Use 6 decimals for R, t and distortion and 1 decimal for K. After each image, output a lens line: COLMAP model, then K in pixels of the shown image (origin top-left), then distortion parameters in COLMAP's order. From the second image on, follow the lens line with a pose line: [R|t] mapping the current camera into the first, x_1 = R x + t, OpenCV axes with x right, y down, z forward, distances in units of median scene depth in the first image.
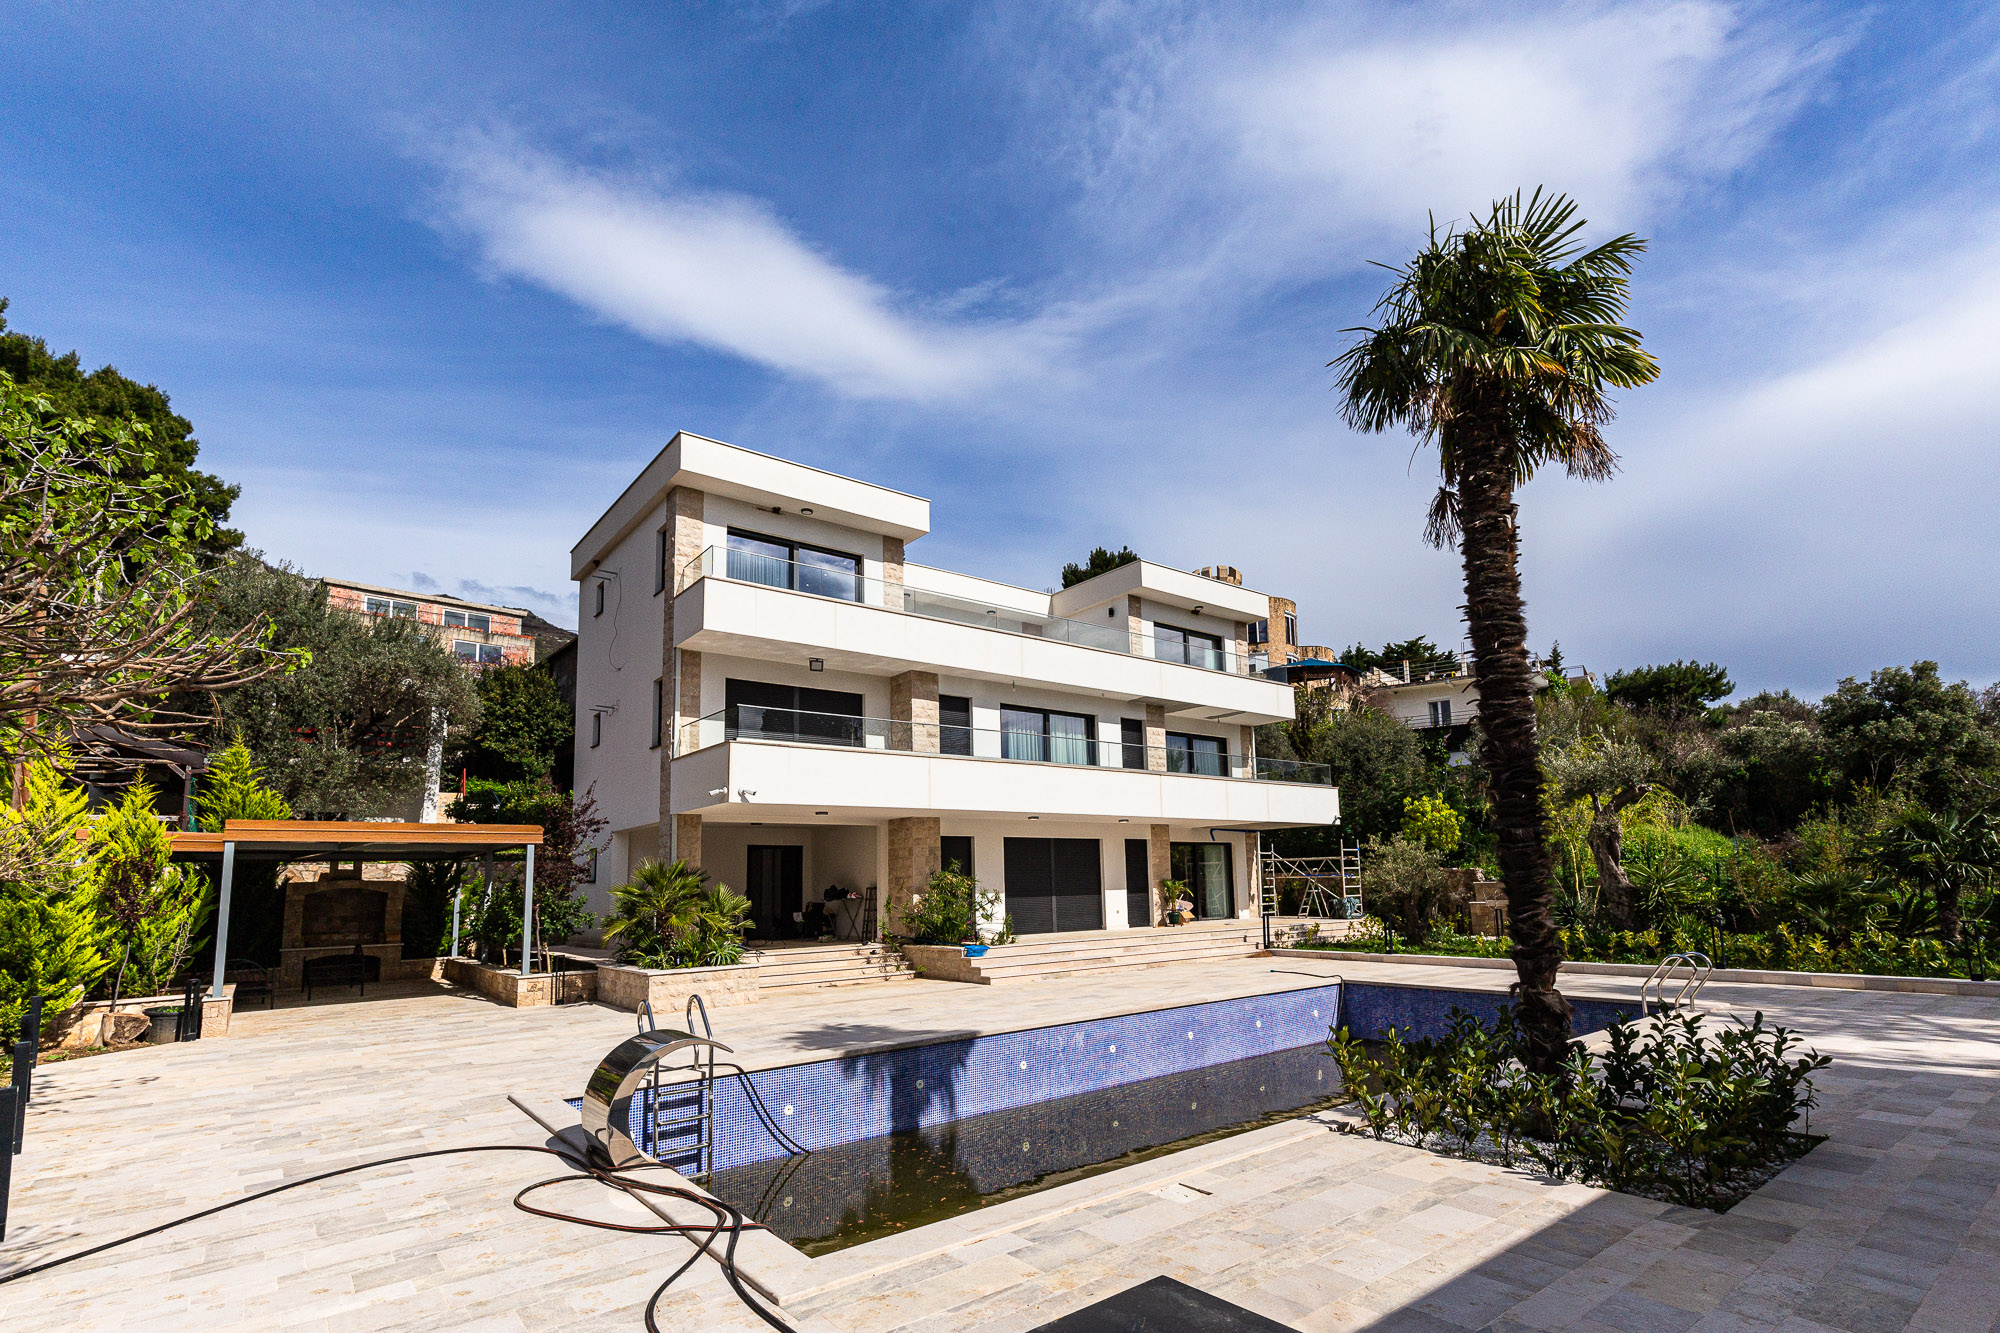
lens RADIAL K [[955.5, 0, 1009.5], [0, 955.5, 750.0], [0, 0, 1]] dist [0.003988, 0.000241]
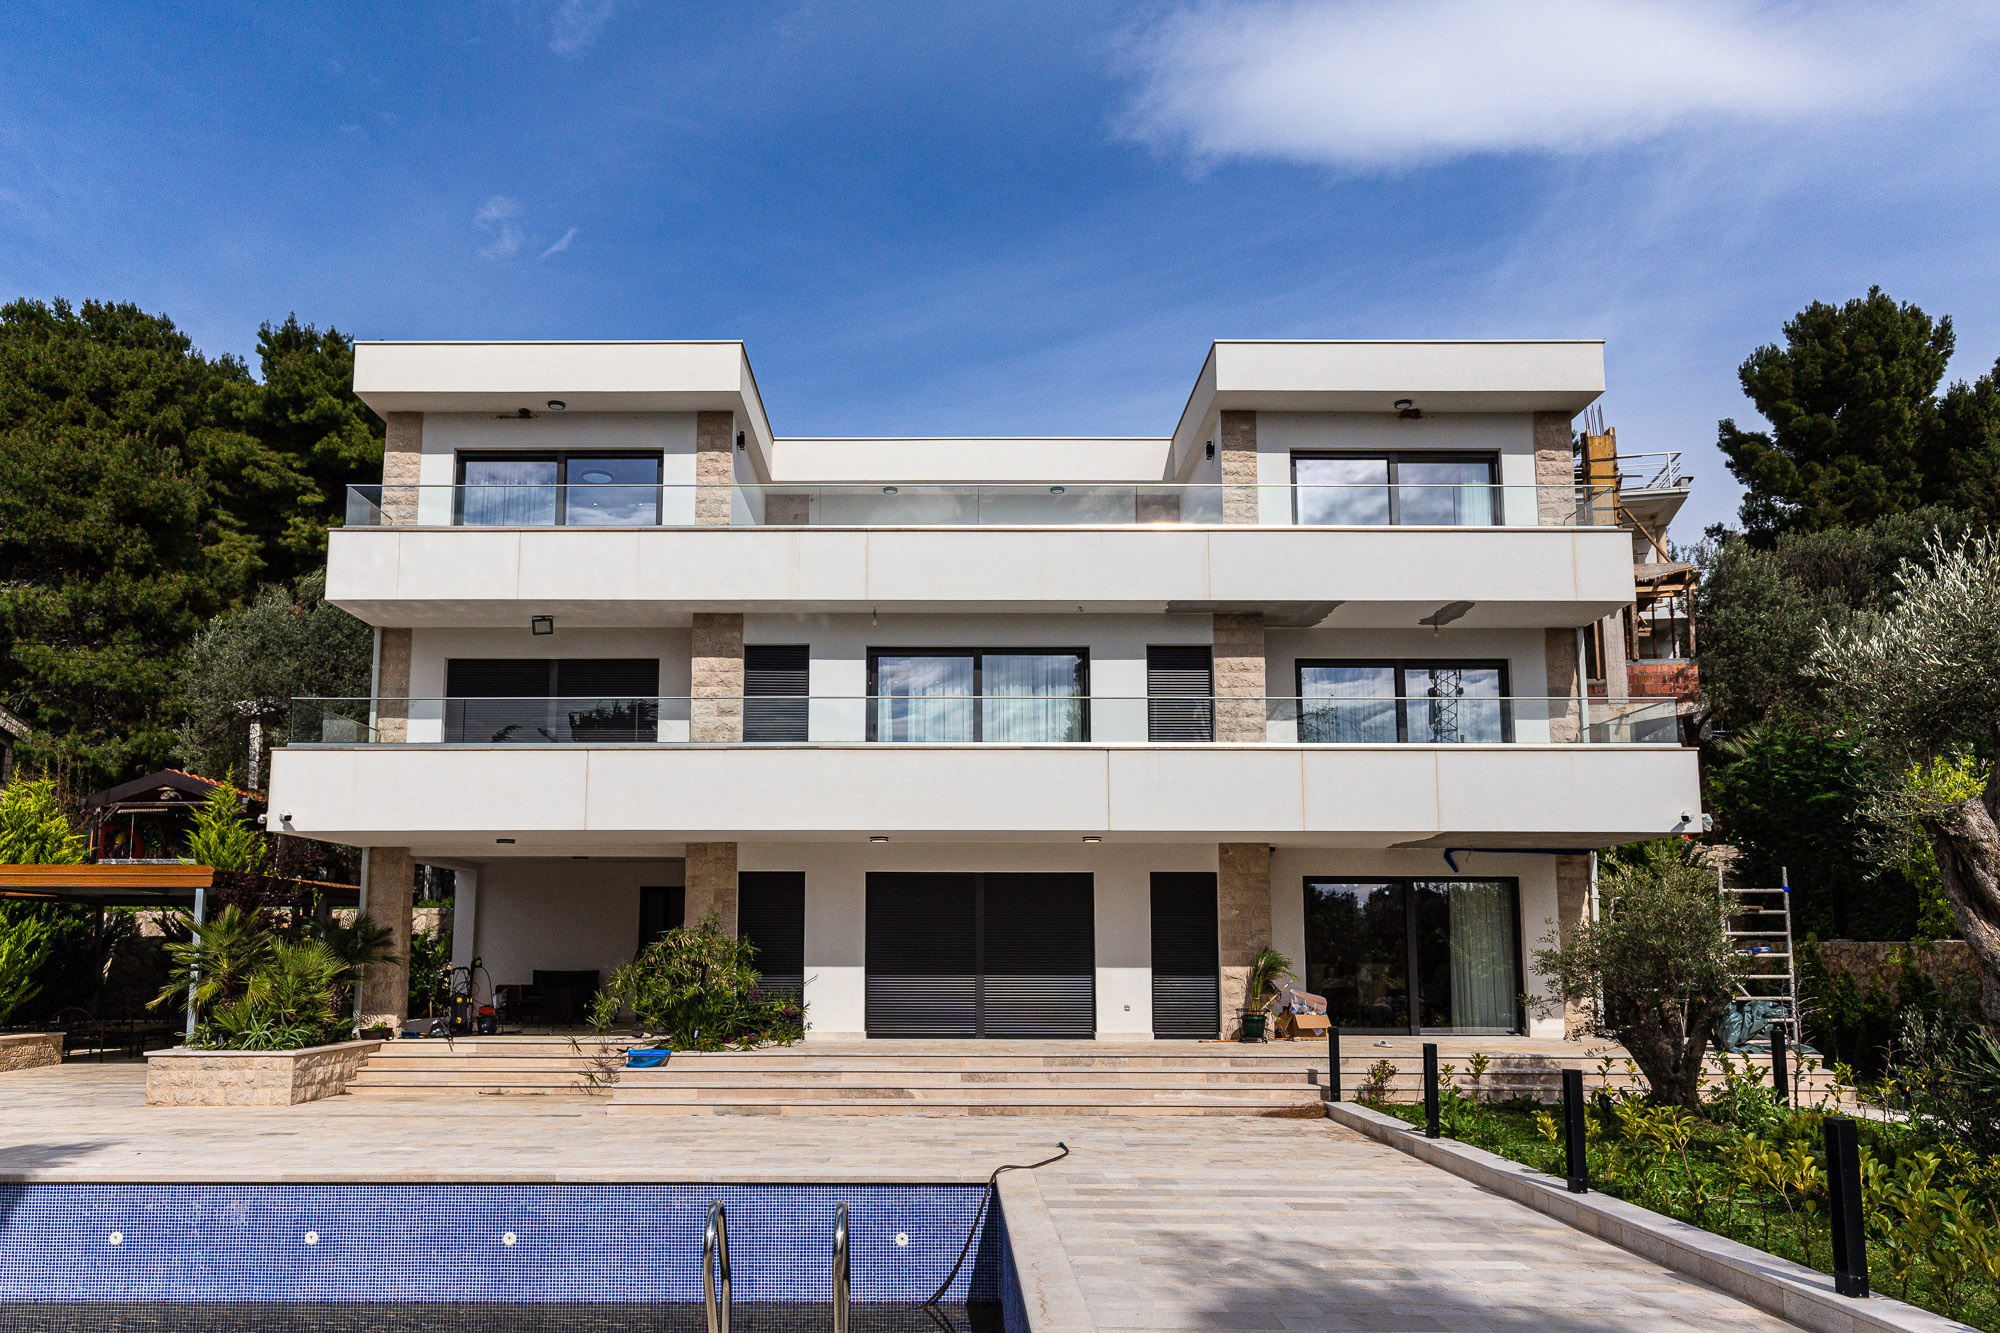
lens RADIAL K [[1375.5, 0, 919.6], [0, 1375.5, 778.3], [0, 0, 1]] dist [-0.007452, 0.002207]
pose [[0.774981, -0.056107, -0.629489, 0.565302], [0.069035, 0.997607, -0.003926, 0.038739], [0.628202, -0.040414, 0.777000, 0.362116]]
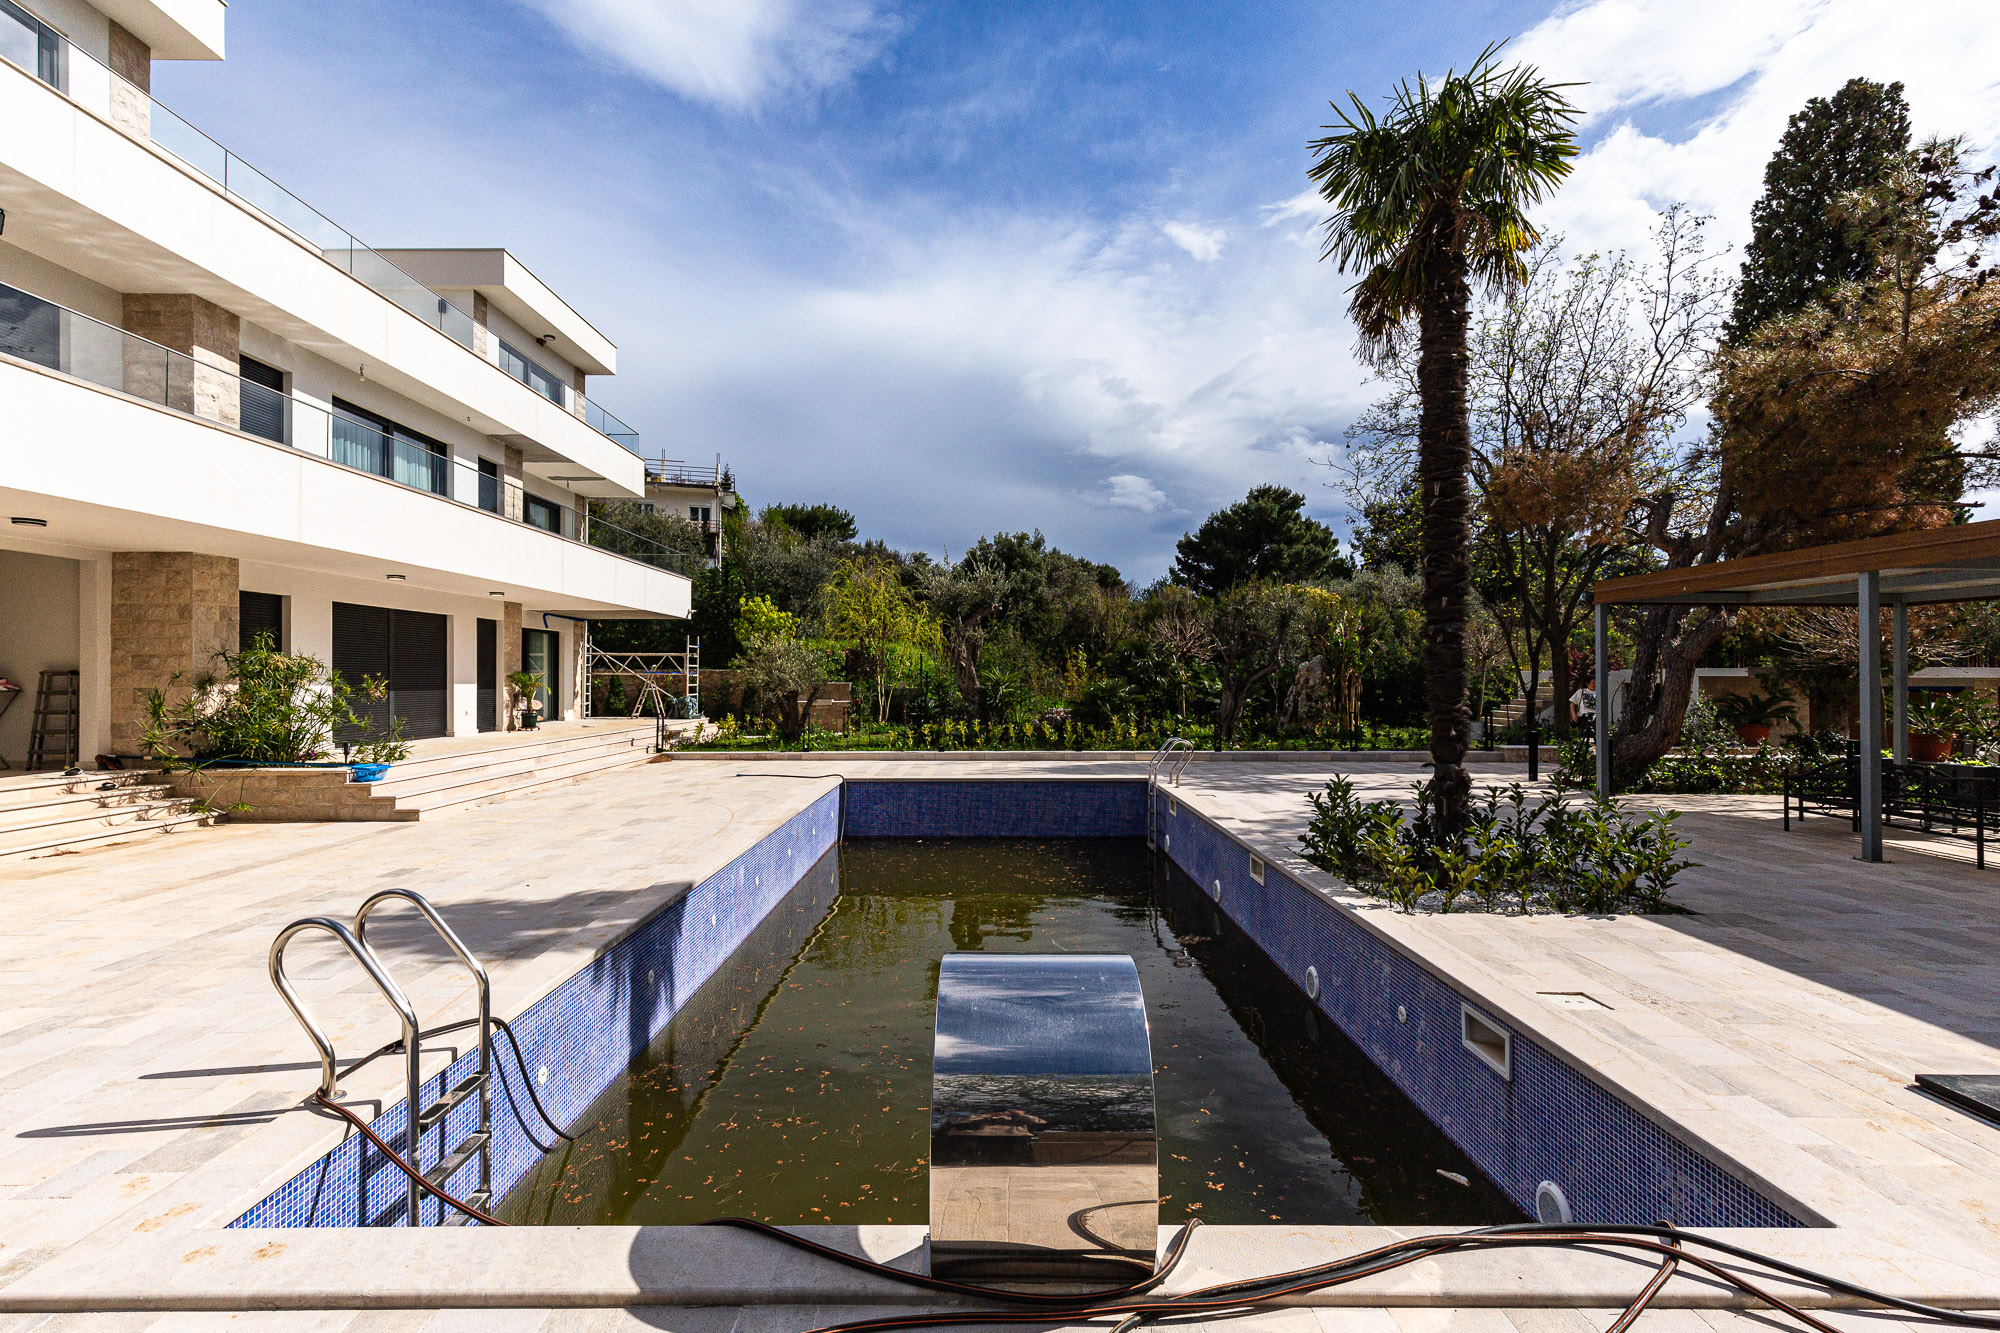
lens RADIAL K [[934.9, 0, 997.6], [0, 934.9, 672.9], [0, 0, 1]] dist [0.004698, 0.000707]
pose [[0.613397, 0.027030, 0.789312, -0.234635], [-0.124124, 0.990293, 0.062548, 0.043209], [-0.779960, -0.136339, 0.610798, 0.245141]]
